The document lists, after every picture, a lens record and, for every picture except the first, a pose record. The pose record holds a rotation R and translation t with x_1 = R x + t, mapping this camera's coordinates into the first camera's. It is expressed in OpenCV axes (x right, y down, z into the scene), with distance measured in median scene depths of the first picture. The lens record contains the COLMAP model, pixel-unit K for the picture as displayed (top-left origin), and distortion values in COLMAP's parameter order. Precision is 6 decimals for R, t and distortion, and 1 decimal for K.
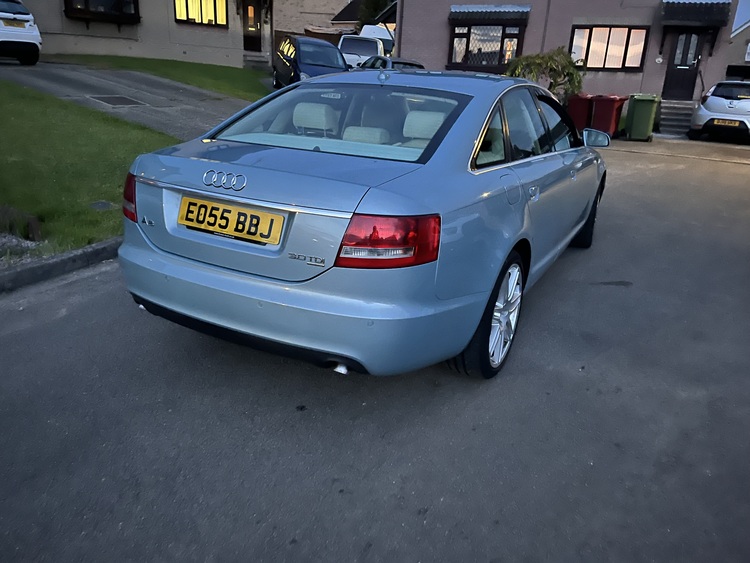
lens RADIAL K [[549.3, 0, 371.8], [0, 549.3, 282.1], [0, 0, 1]] dist [0.086530, -0.120071]
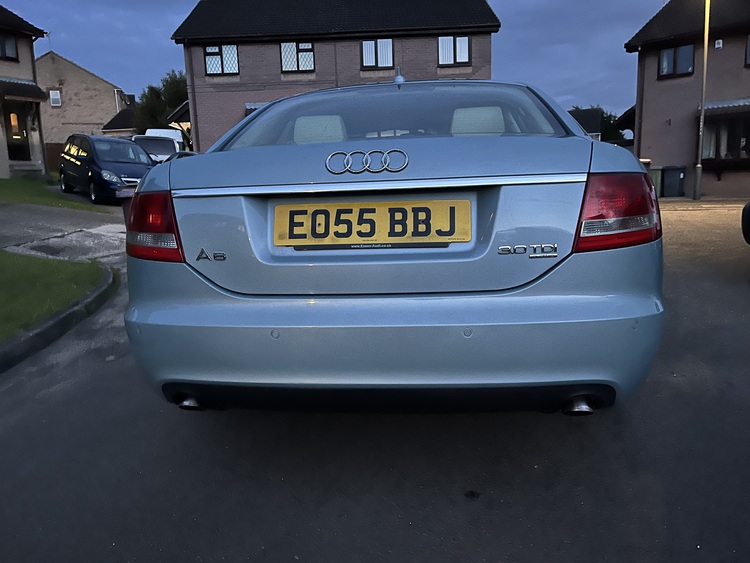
lens RADIAL K [[549.3, 0, 371.8], [0, 549.3, 282.1], [0, 0, 1]] dist [0.086530, -0.120071]
pose [[0.921244, -0.144368, 0.361202, -0.484471], [0.204331, 0.969749, -0.133550, 0.042119], [-0.330995, 0.196838, 0.922874, 0.385027]]
